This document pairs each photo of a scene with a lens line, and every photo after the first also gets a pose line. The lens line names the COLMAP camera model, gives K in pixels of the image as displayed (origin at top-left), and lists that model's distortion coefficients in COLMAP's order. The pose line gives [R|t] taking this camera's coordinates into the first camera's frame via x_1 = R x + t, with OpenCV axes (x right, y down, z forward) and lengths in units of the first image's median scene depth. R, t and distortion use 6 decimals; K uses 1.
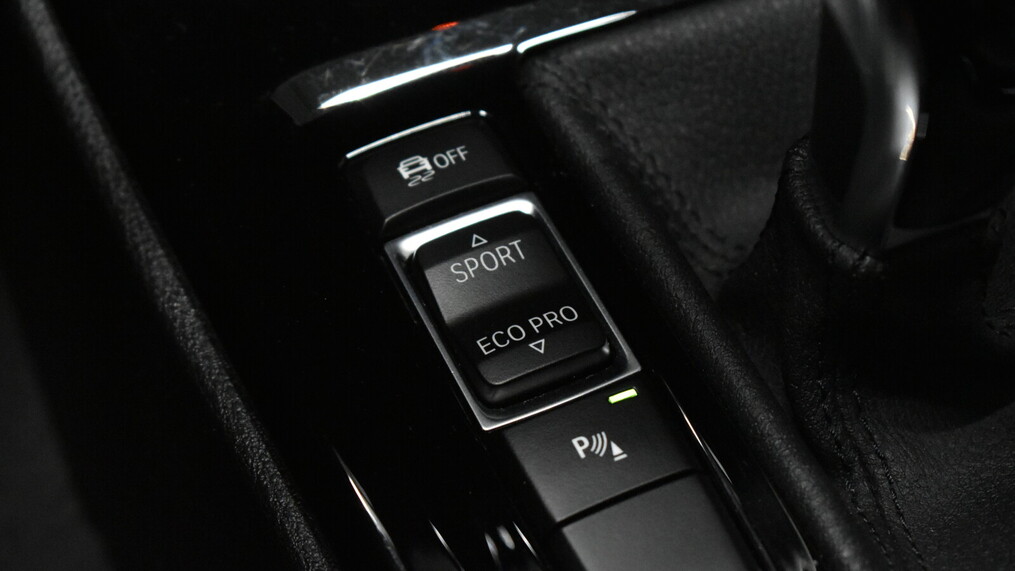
lens RADIAL K [[2403.3, 0, 507.5], [0, 2403.3, 285.9], [0, 0, 1]] dist [0.125406, 0.000000]
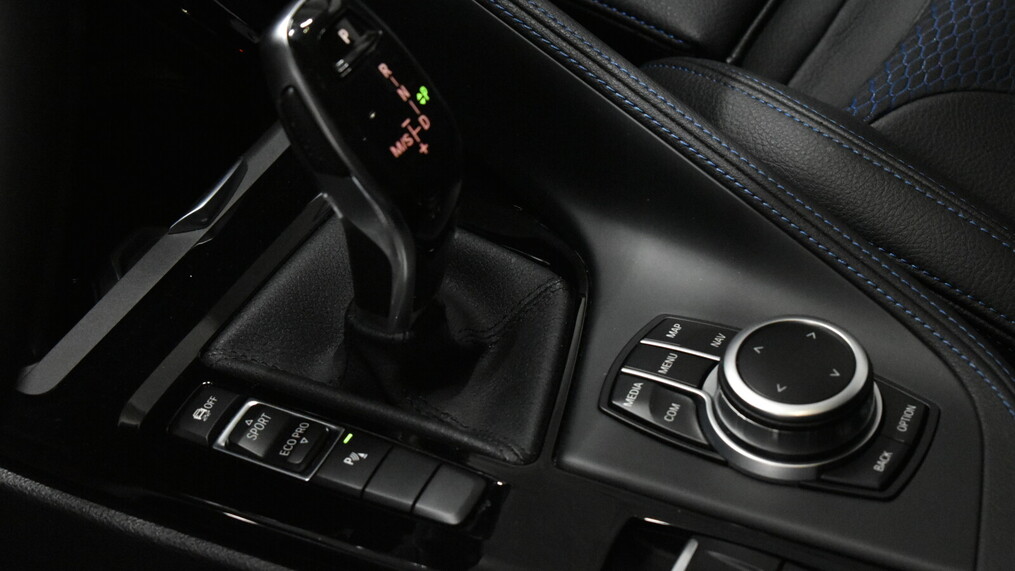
lens RADIAL K [[2403.3, 0, 507.5], [0, 2403.3, 285.4], [0, 0, 1]] dist [0.125406, 0.000000]
pose [[0.786362, -0.468184, 0.403037, -0.662698], [0.530899, 0.845753, -0.053372, 0.120175], [-0.315882, 0.255942, 0.913626, -1.145431]]
